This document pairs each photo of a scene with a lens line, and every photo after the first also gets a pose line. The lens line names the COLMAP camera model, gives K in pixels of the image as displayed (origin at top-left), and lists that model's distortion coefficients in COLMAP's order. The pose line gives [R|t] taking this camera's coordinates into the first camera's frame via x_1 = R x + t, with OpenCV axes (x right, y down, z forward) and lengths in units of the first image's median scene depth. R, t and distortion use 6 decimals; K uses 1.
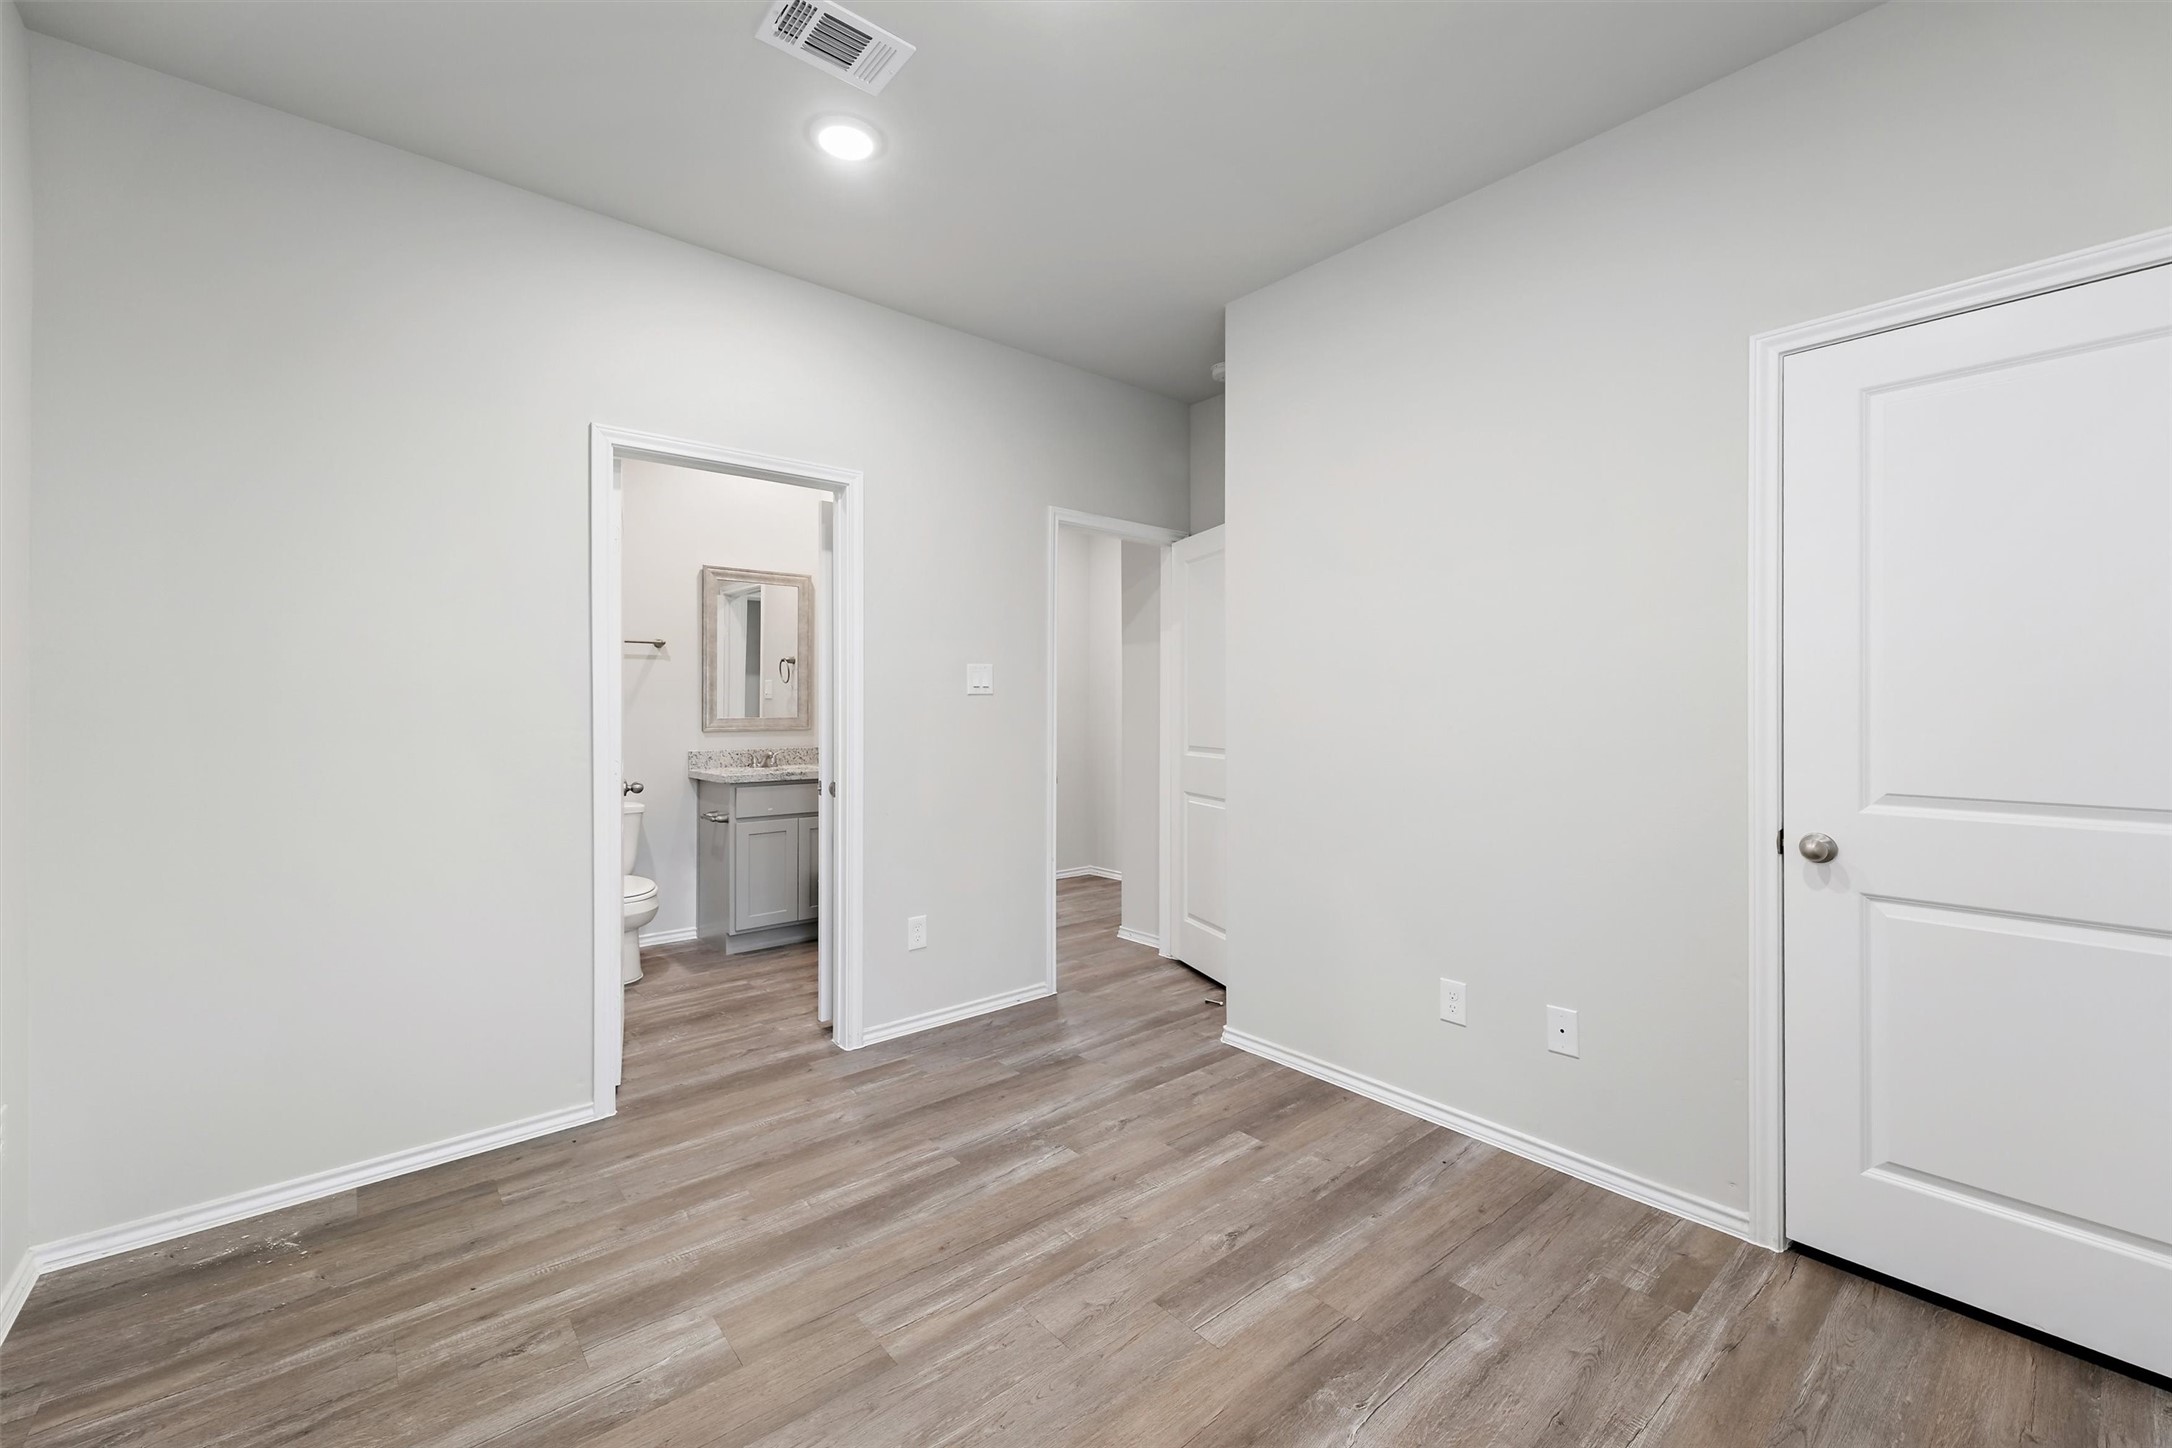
lens RADIAL K [[888.5, 0, 1076.0], [0, 888.5, 714.8], [0, 0, 1]] dist [0.018805, -0.005676]
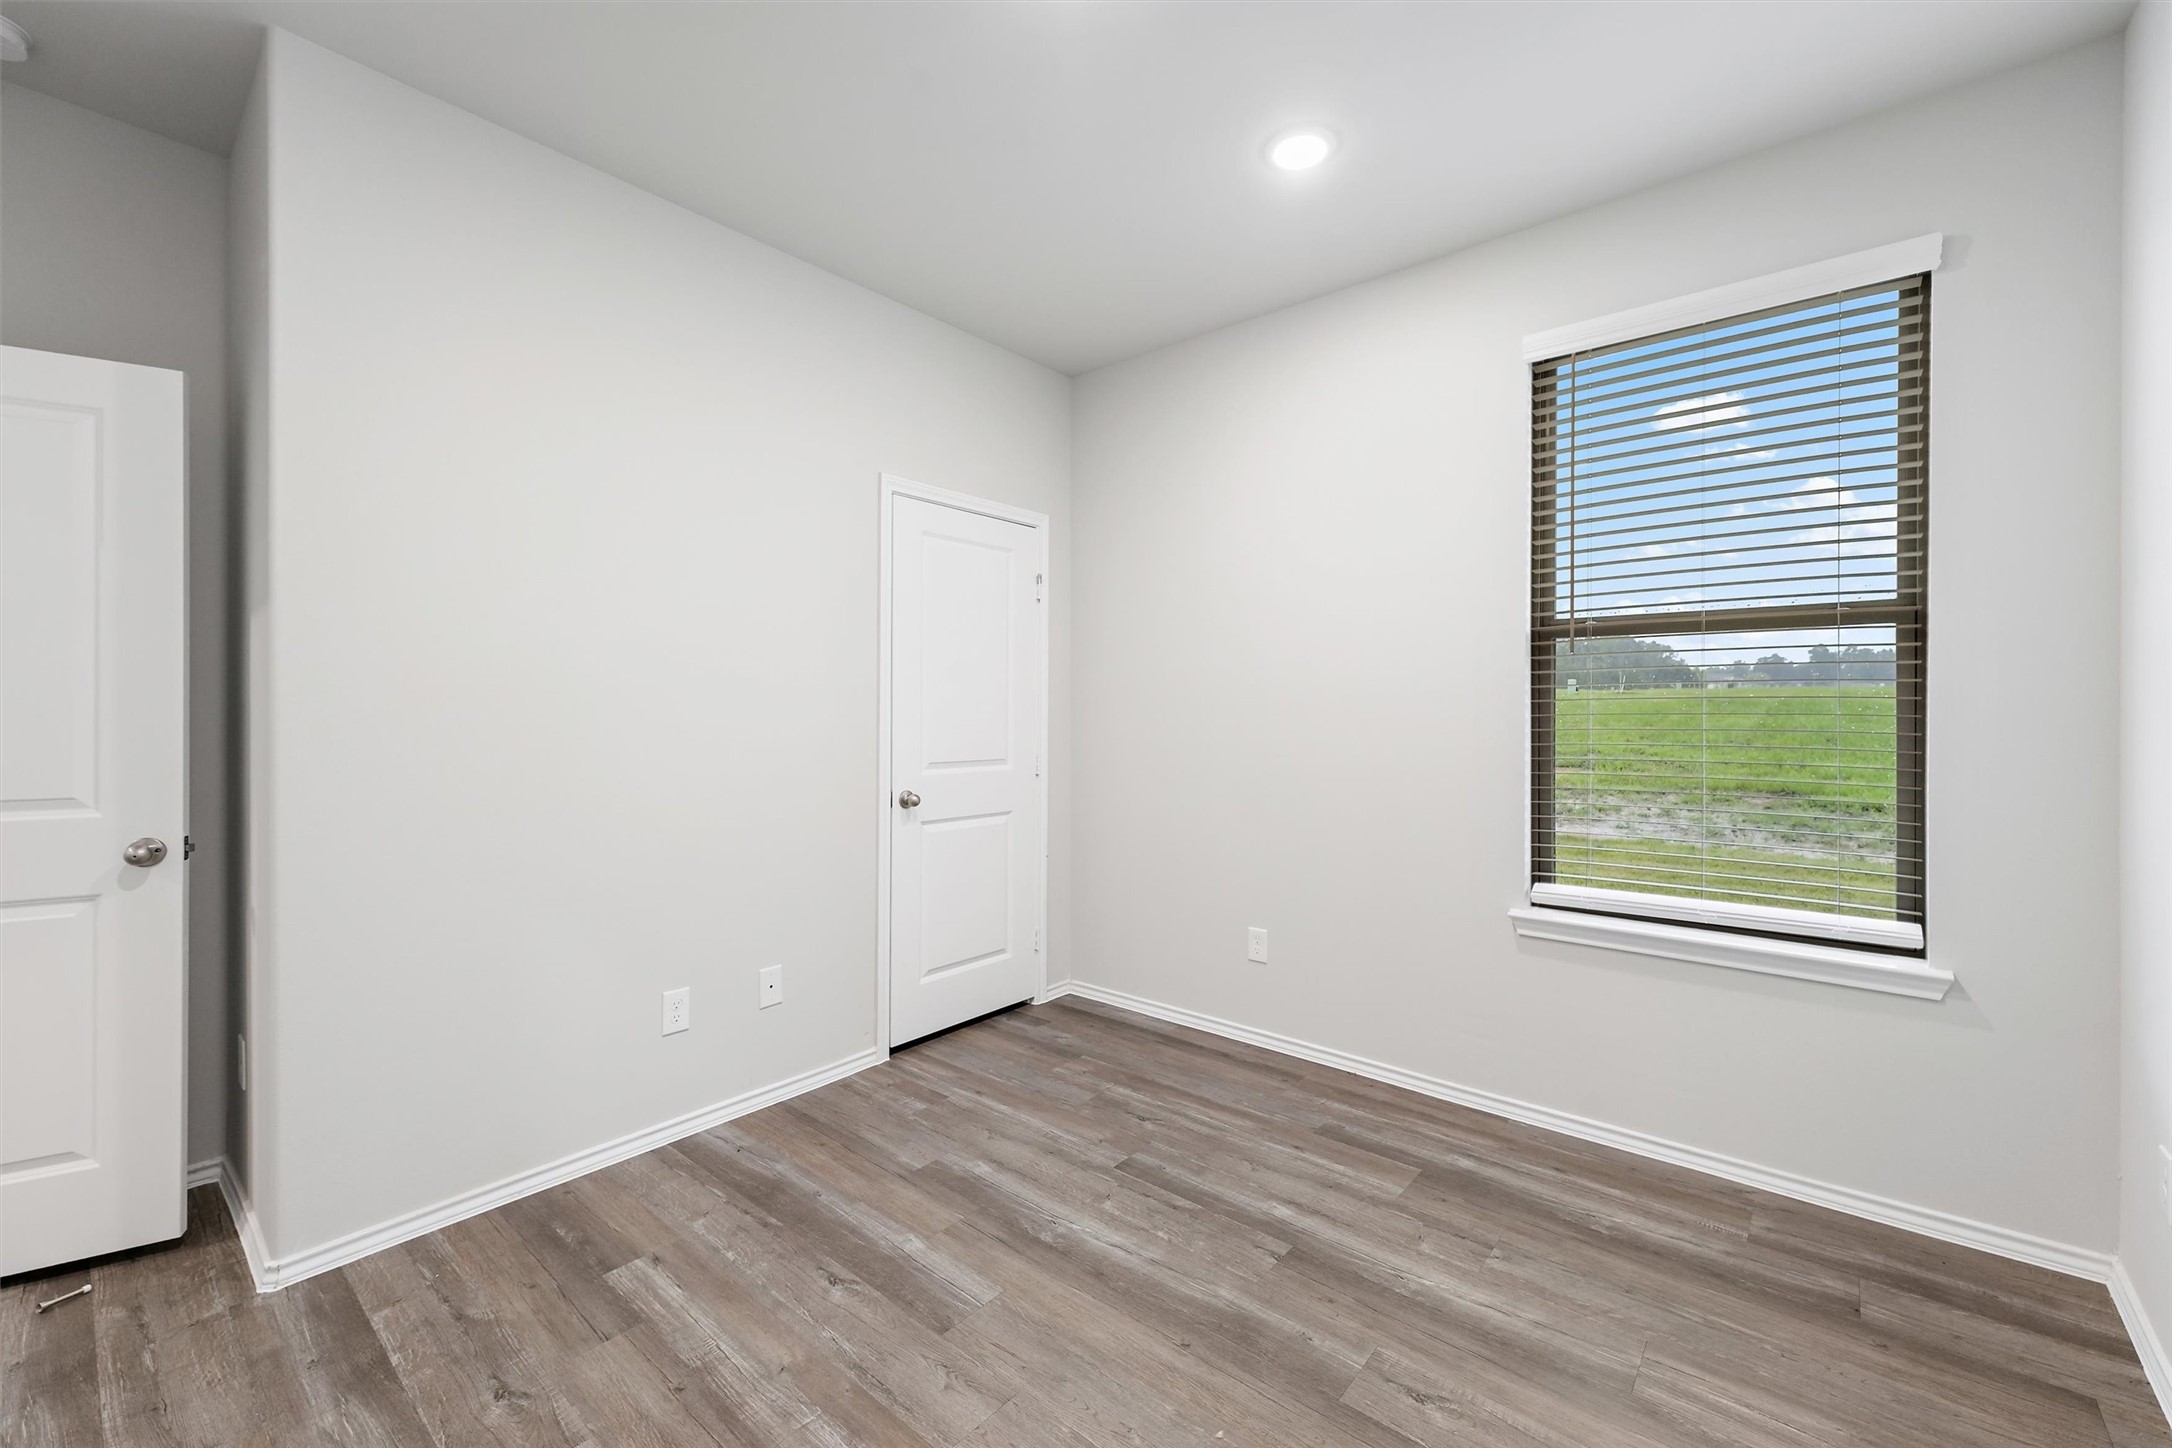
lens RADIAL K [[888.5, 0, 1076.0], [0, 888.5, 714.8], [0, 0, 1]] dist [0.018805, -0.005676]
pose [[-0.162196, -0.003979, 0.986751, -0.832755], [0.013600, 0.999888, 0.006268, -0.010828], [-0.986665, 0.014436, -0.162124, 0.951023]]
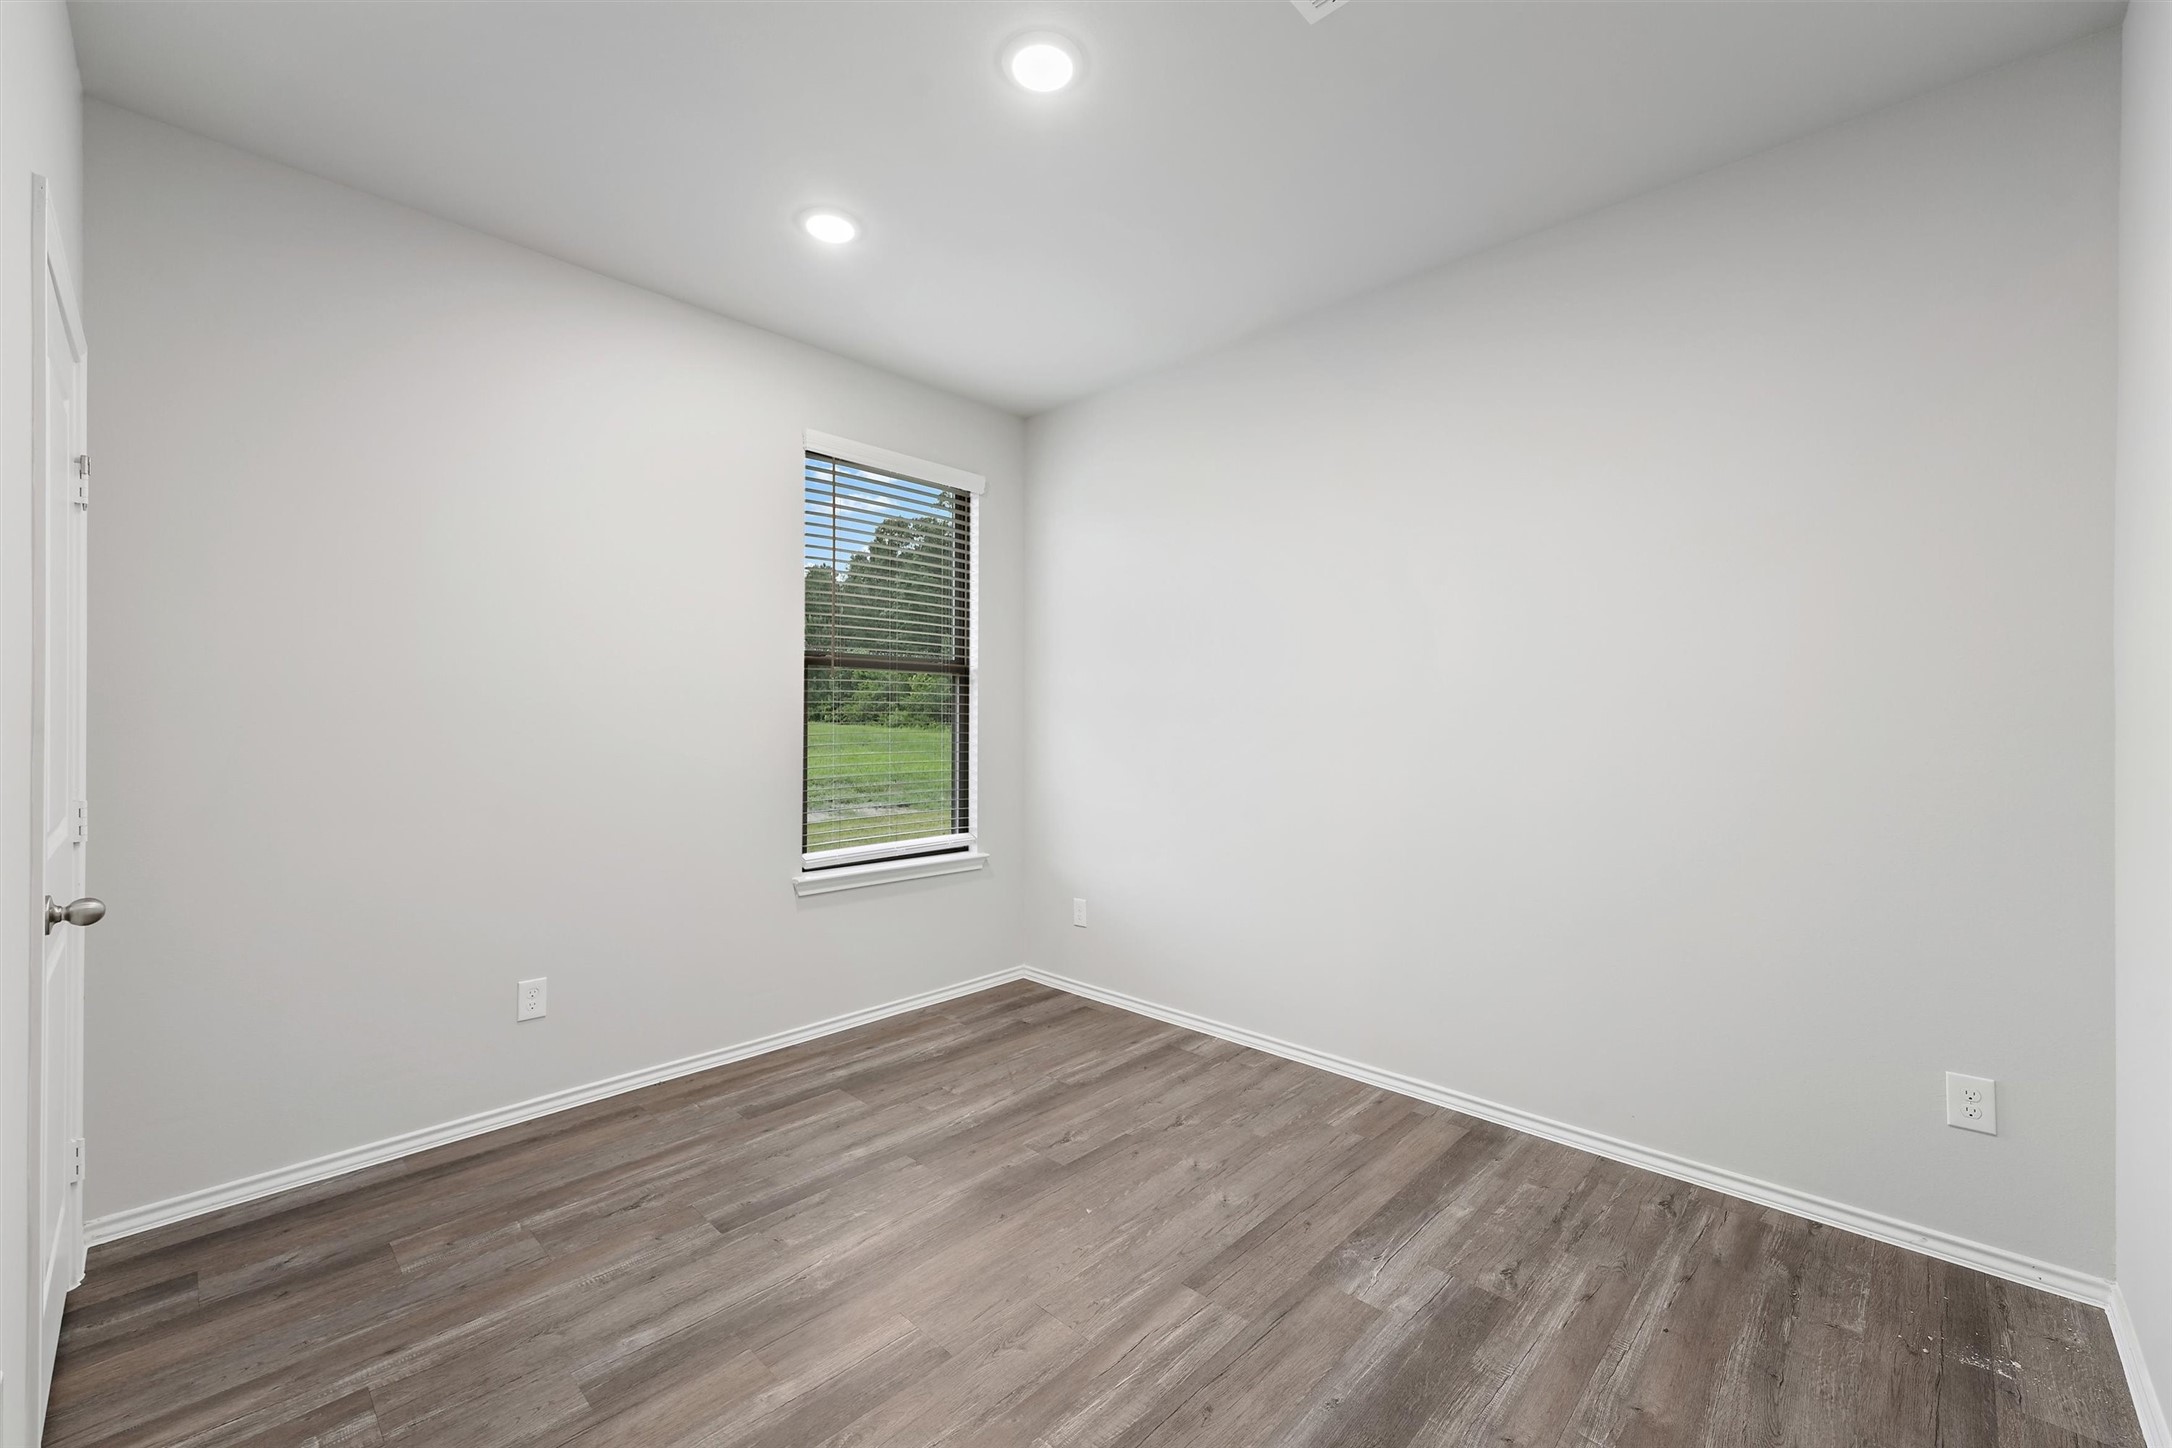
lens RADIAL K [[888.5, 0, 1076.0], [0, 888.5, 714.8], [0, 0, 1]] dist [0.018805, -0.005676]
pose [[-0.994427, 0.001596, -0.105419, 0.052172], [0.000505, 0.999946, 0.010378, -0.027931], [0.105430, 0.010267, -0.994374, 1.843710]]
